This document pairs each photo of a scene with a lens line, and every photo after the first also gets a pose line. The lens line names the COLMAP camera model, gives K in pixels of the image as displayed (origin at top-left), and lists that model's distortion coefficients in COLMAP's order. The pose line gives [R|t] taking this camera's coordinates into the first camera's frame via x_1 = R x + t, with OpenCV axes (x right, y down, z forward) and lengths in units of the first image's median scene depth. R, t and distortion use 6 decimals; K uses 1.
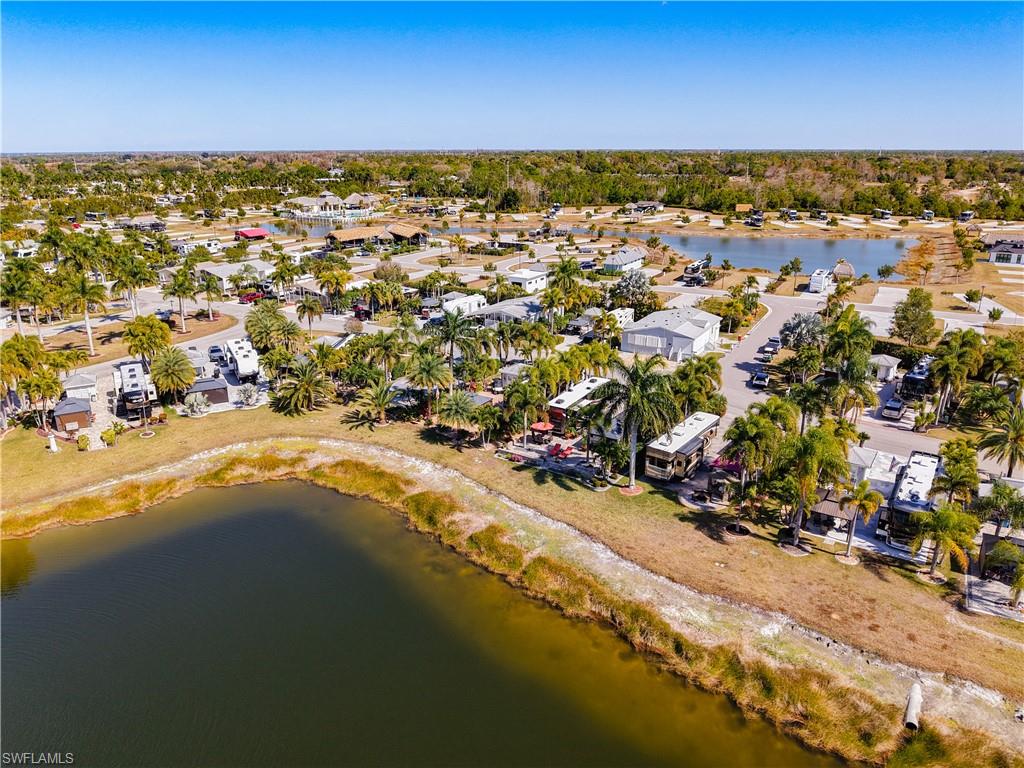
lens RADIAL K [[715.6, 0, 508.5], [0, 715.6, 386.6], [0, 0, 1]] dist [0.036653, -0.034720]
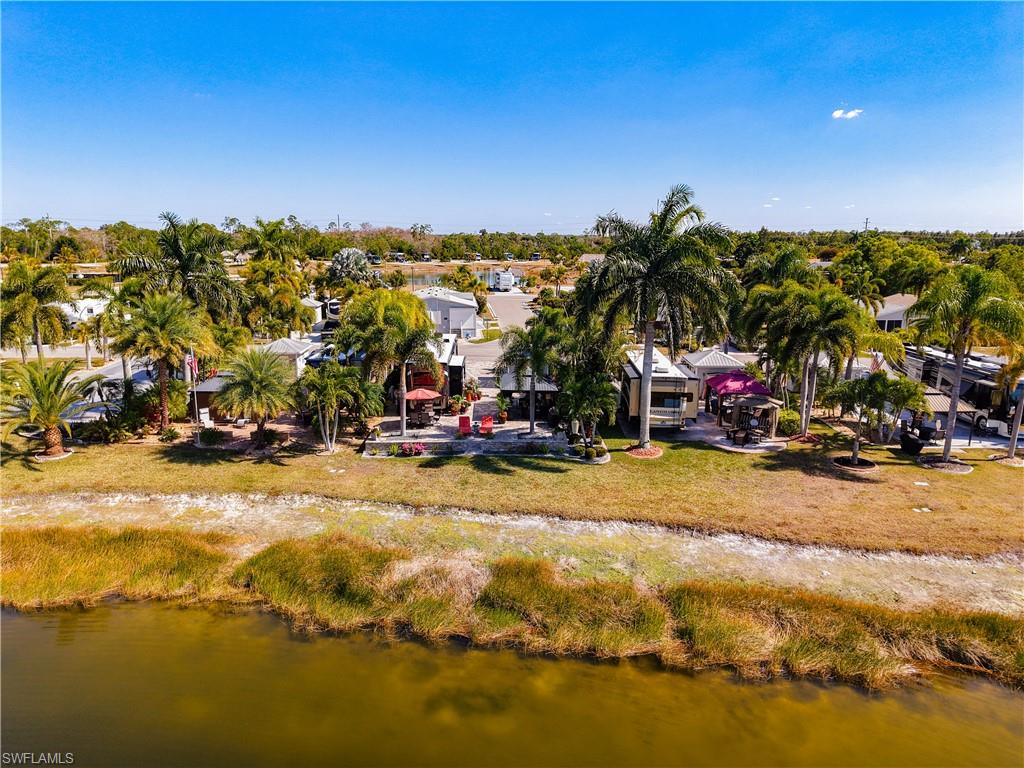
lens RADIAL K [[691.4, 0, 512.0], [0, 691.4, 384.0], [0, 0, 1]] dist [0.001418, 0.000080]
pose [[0.822429, -0.114327, 0.557261, -0.218982], [0.173835, 0.983247, -0.054831, 0.101025], [-0.541656, 0.141966, 0.828525, 0.578548]]
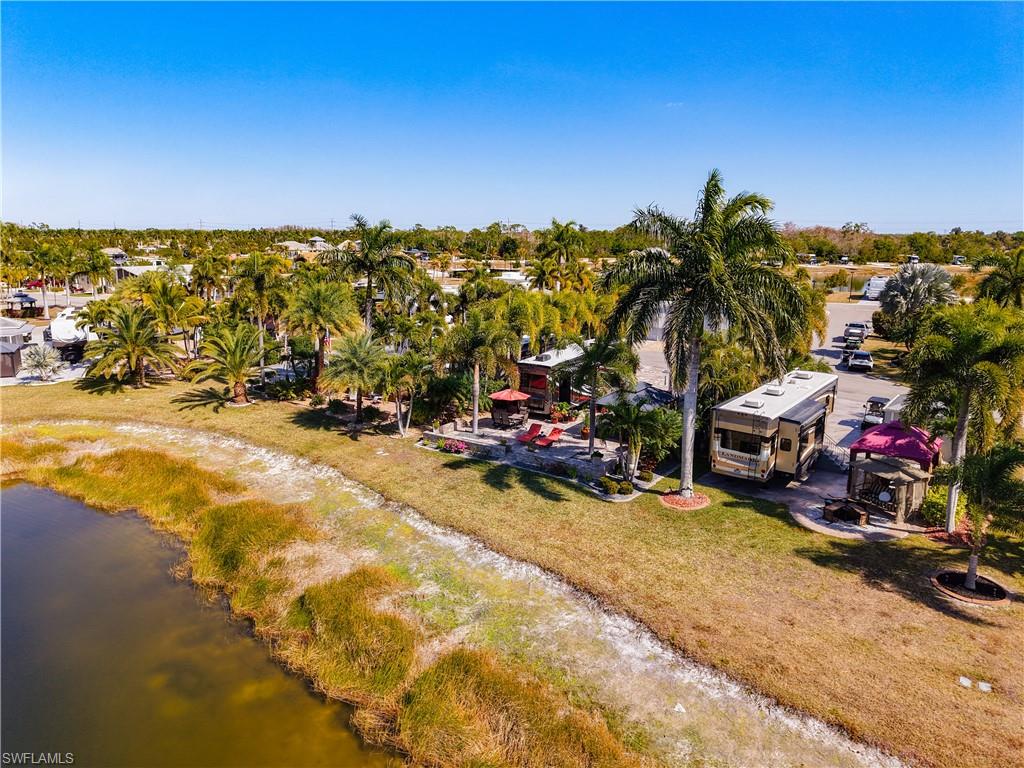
lens RADIAL K [[701.8, 0, 512.0], [0, 701.8, 384.0], [0, 0, 1]] dist [0.002350, 0.003385]
pose [[0.999925, 0.009908, -0.007149, 0.060641], [-0.010621, 0.994119, -0.107774, 0.117878], [0.006039, 0.107842, 0.994150, 0.530368]]
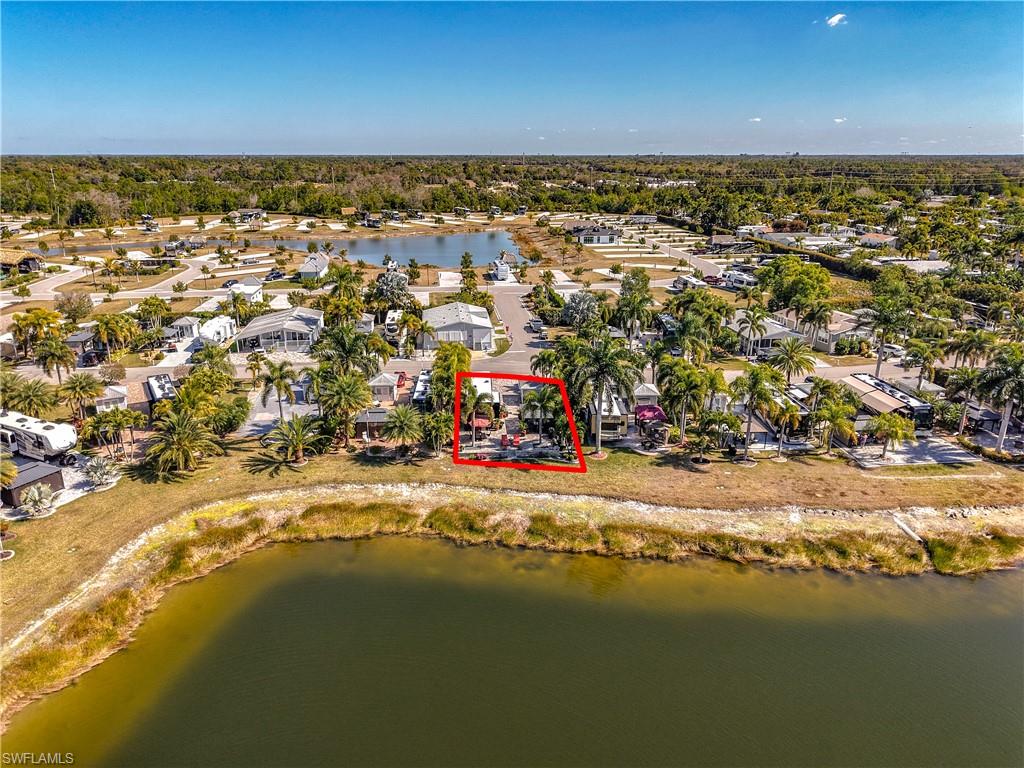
lens RADIAL K [[694.0, 0, 506.3], [0, 694.0, 382.5], [0, 0, 1]] dist [0.046700, -0.040522]
pose [[0.810041, -0.184100, 0.556723, -0.539640], [0.186265, 0.981047, 0.053399, -0.056352], [-0.556003, 0.060443, 0.828980, 0.148214]]
